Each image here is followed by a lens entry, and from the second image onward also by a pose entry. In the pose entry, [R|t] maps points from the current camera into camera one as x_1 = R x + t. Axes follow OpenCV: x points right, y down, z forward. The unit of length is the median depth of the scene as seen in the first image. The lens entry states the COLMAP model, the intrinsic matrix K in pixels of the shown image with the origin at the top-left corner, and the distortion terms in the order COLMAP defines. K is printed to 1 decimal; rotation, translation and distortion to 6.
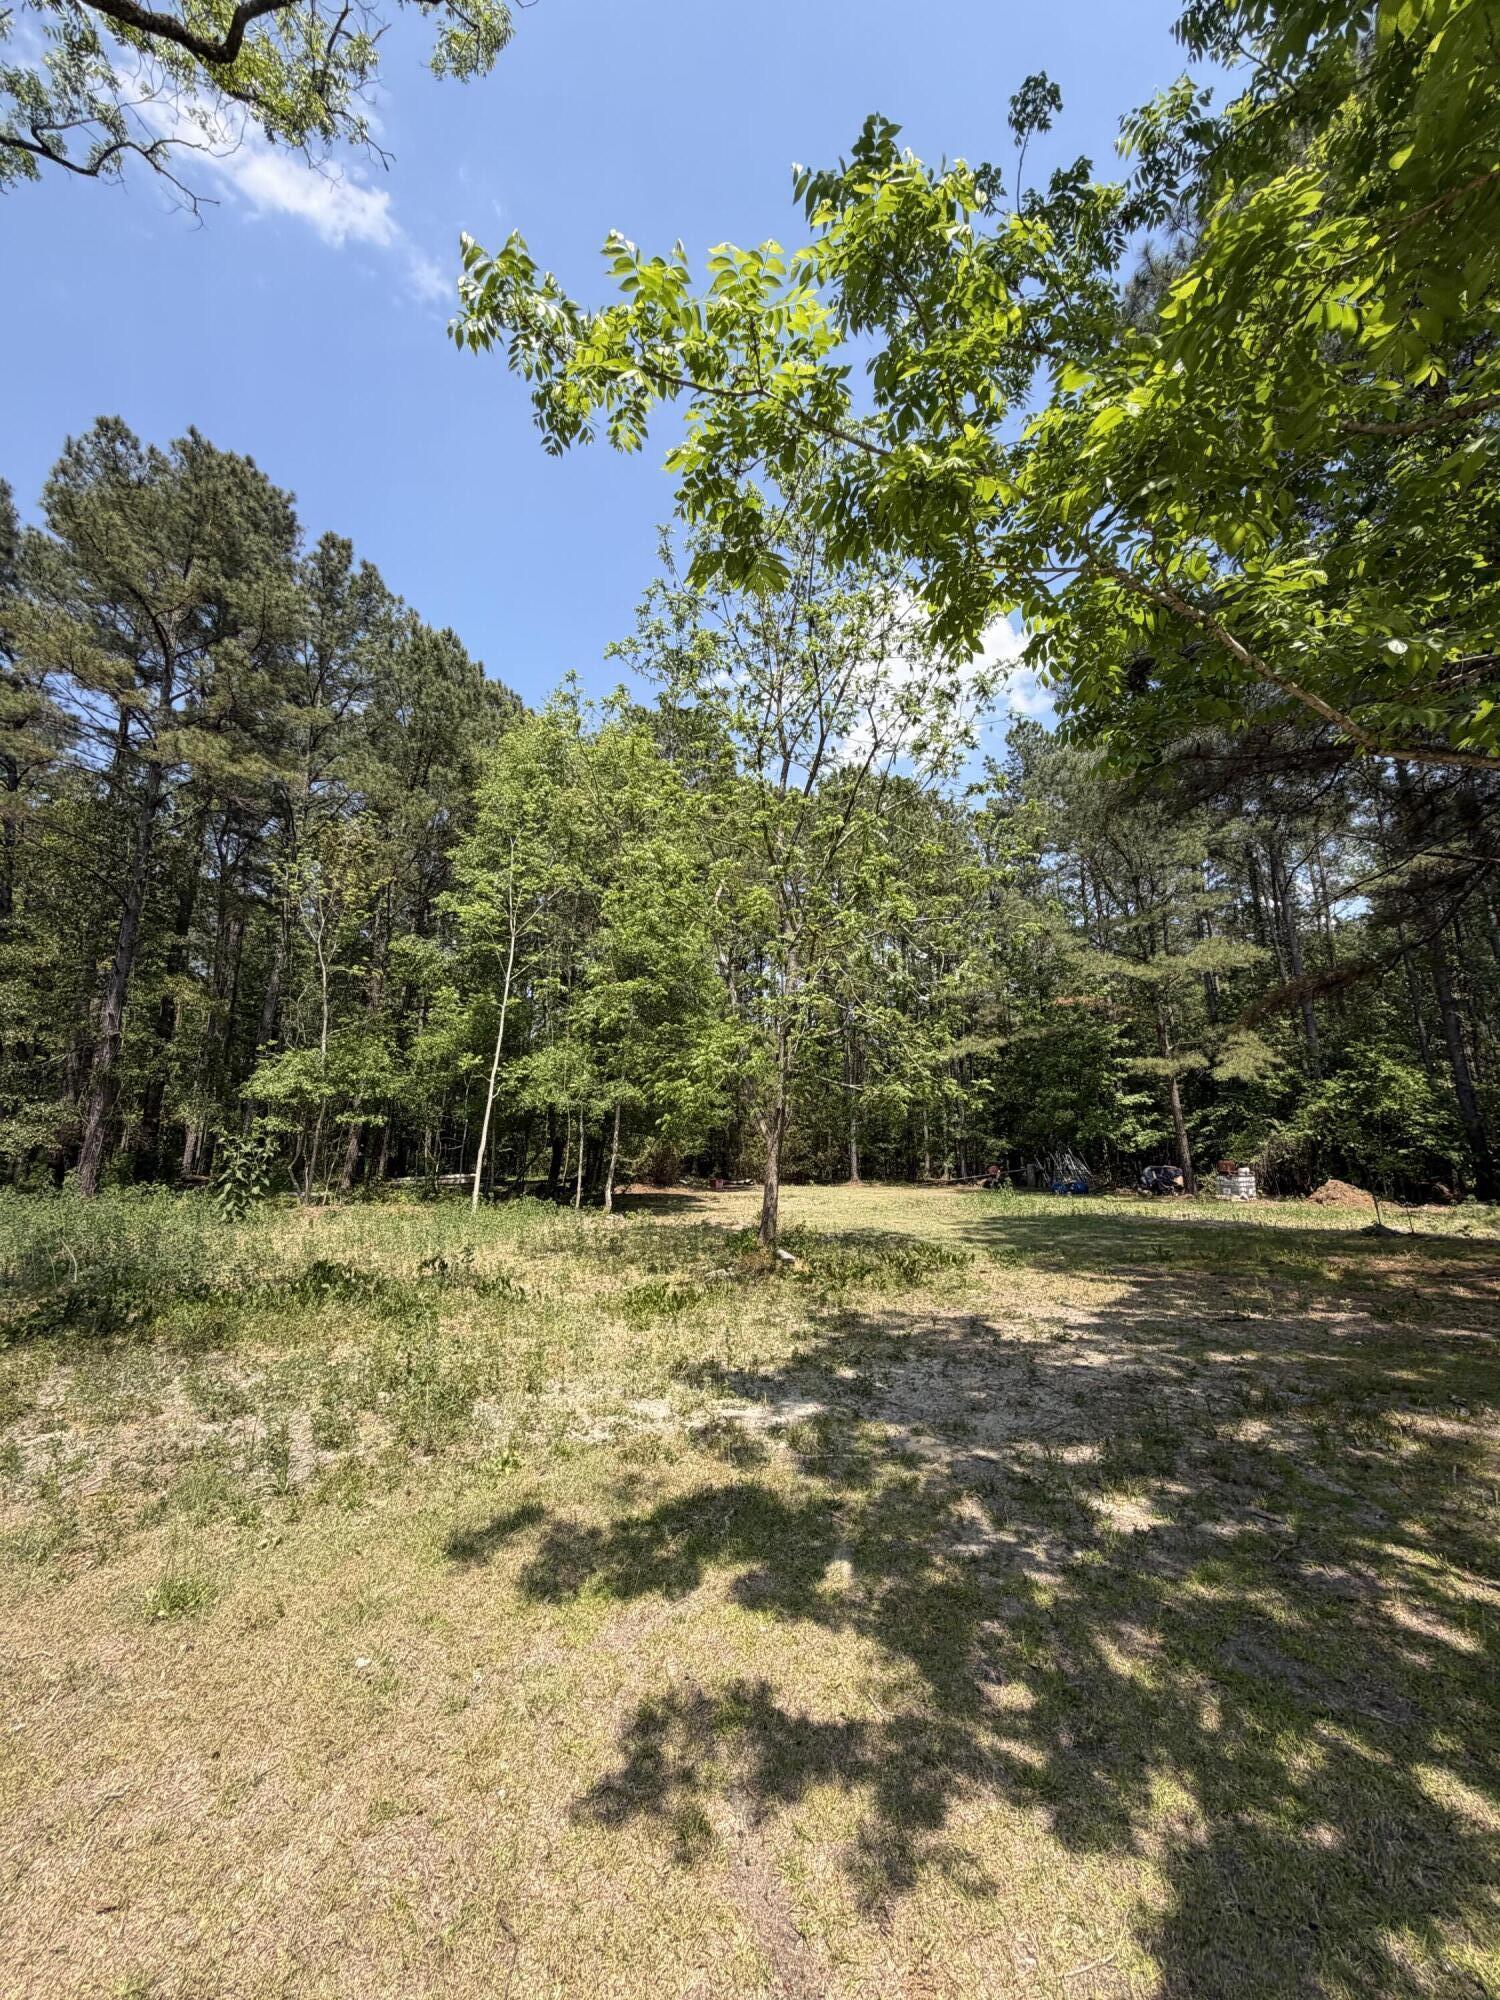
lens RADIAL K [[795.1, 0, 750.0], [0, 795.1, 1000.0], [0, 0, 1]] dist [0.000128, -0.000010]
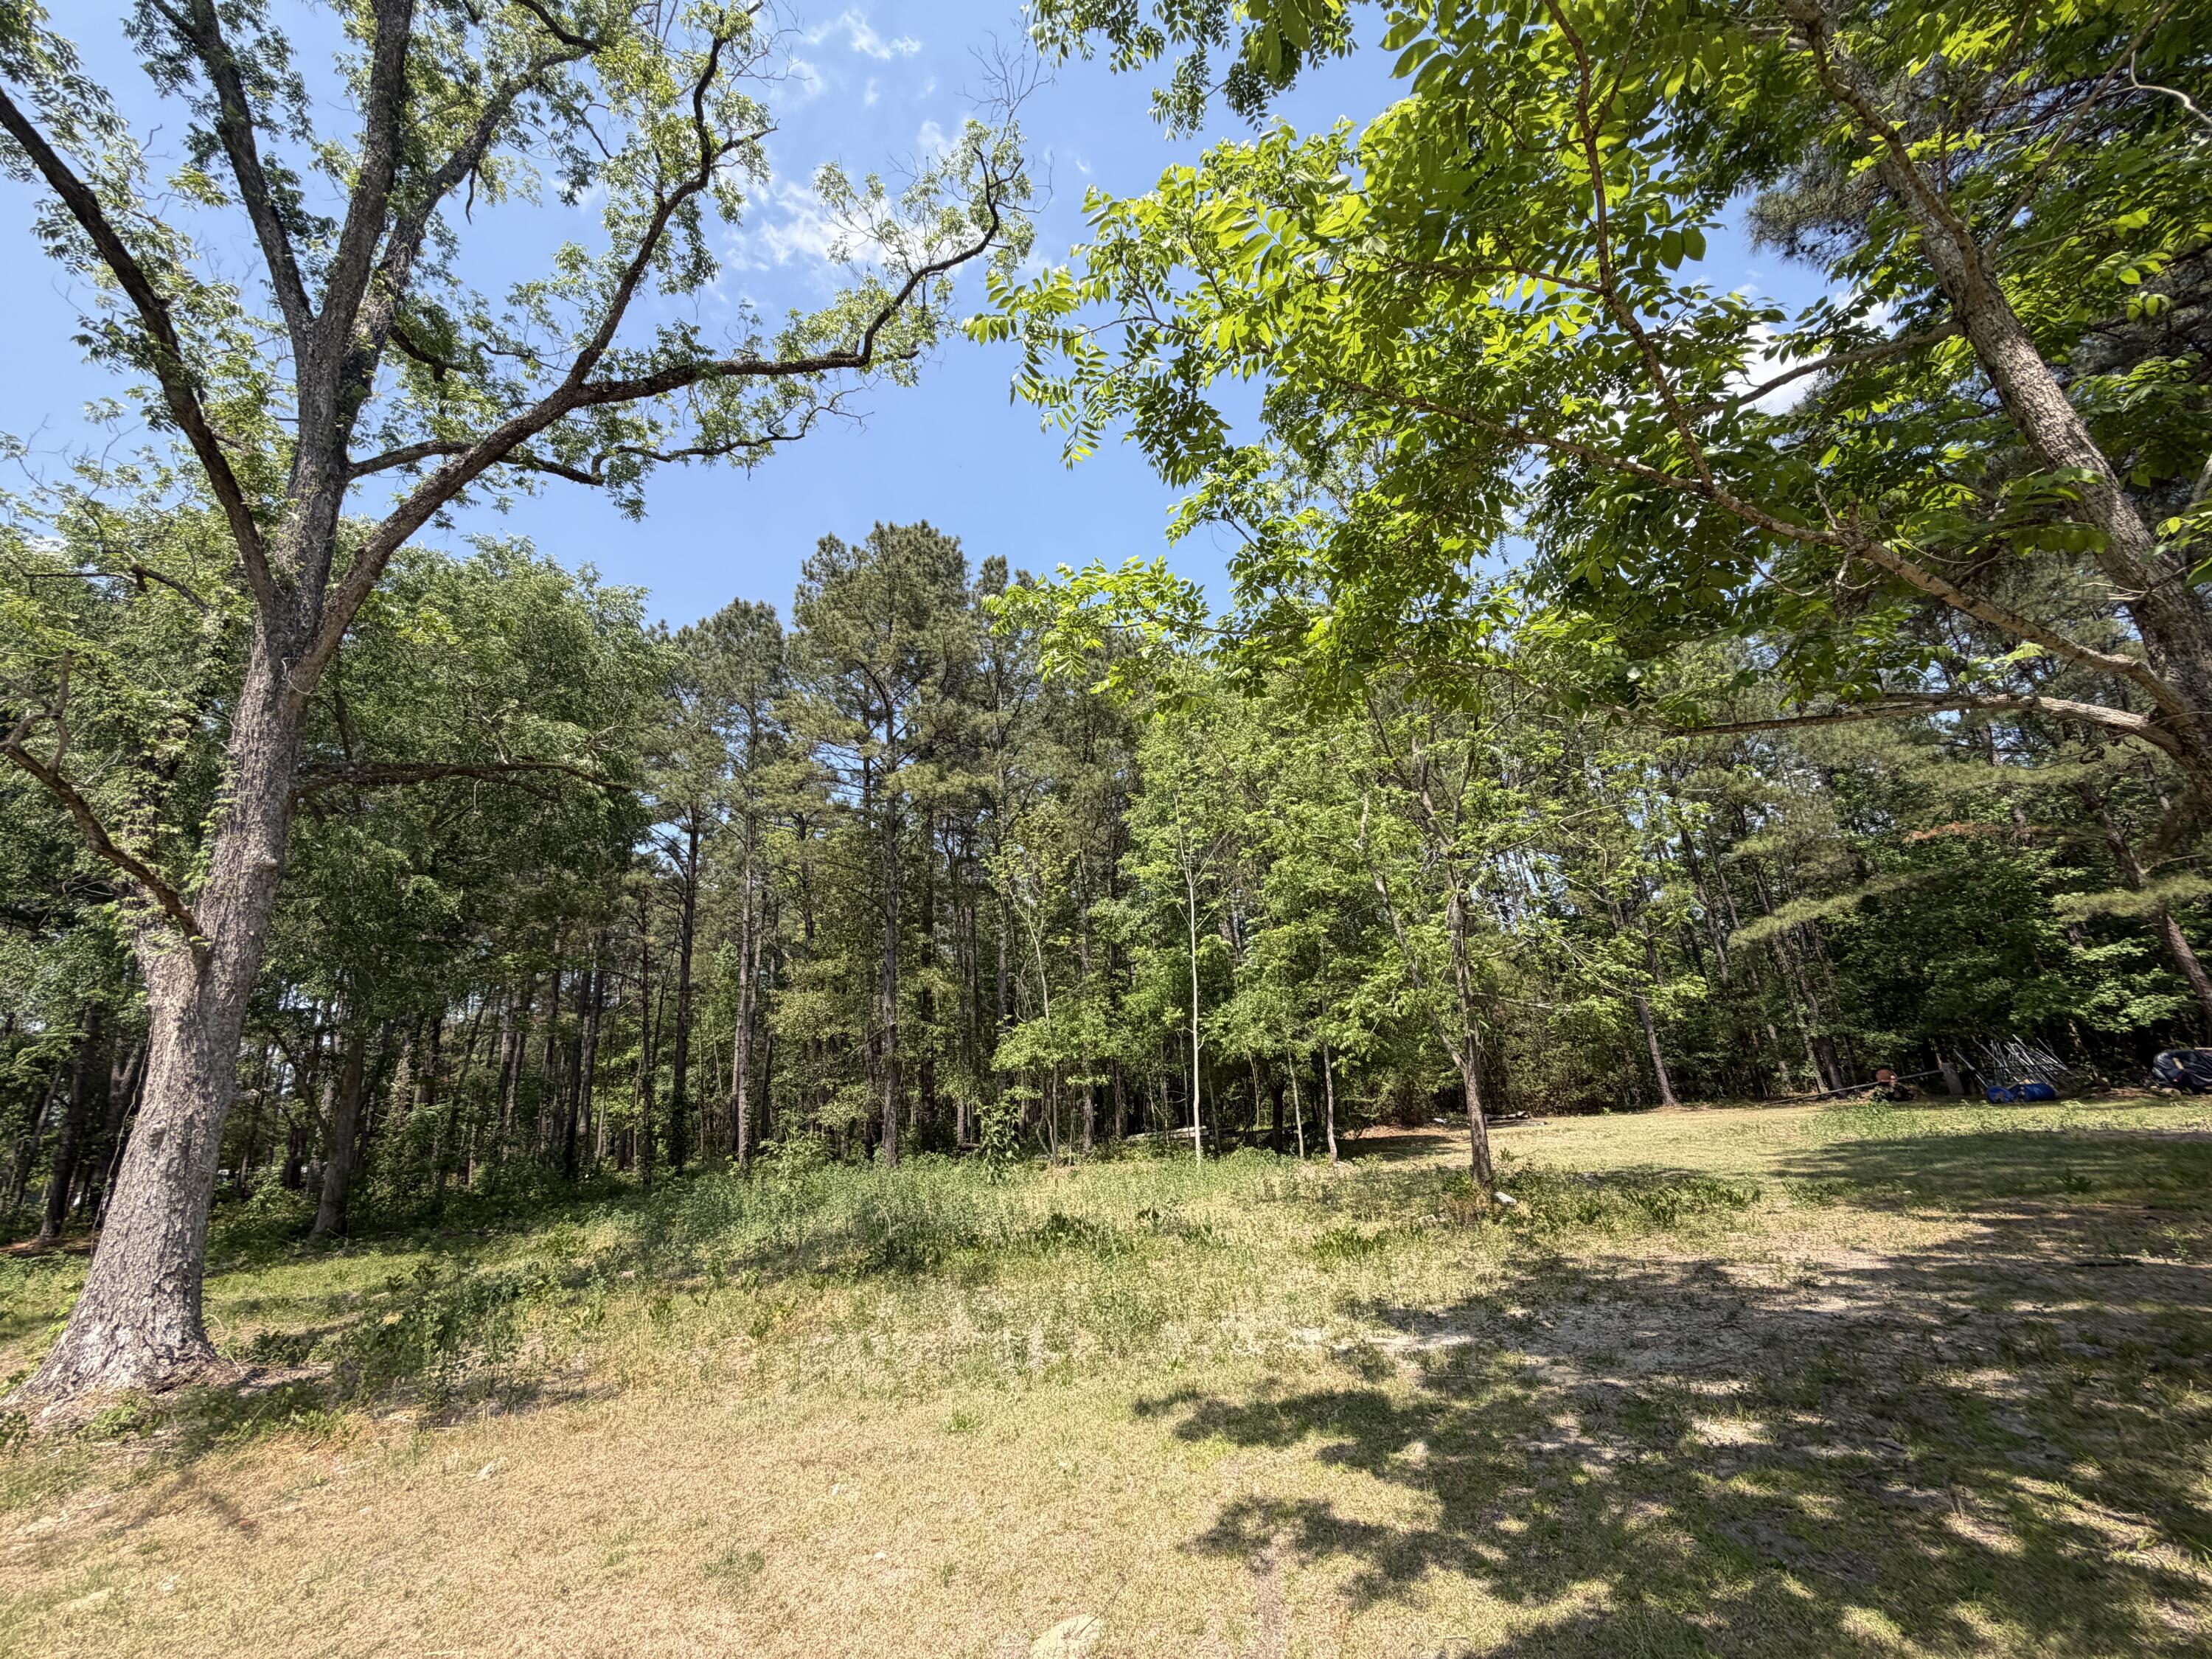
lens RADIAL K [[879.4, 0, 1095.7], [0, 879.4, 838.5], [0, 0, 1]] dist [0.000128, -0.000010]
pose [[0.891390, -0.196337, -0.408505, 0.068871], [0.157373, 0.979303, -0.127276, -0.017140], [0.425039, 0.049165, 0.903839, -0.078201]]
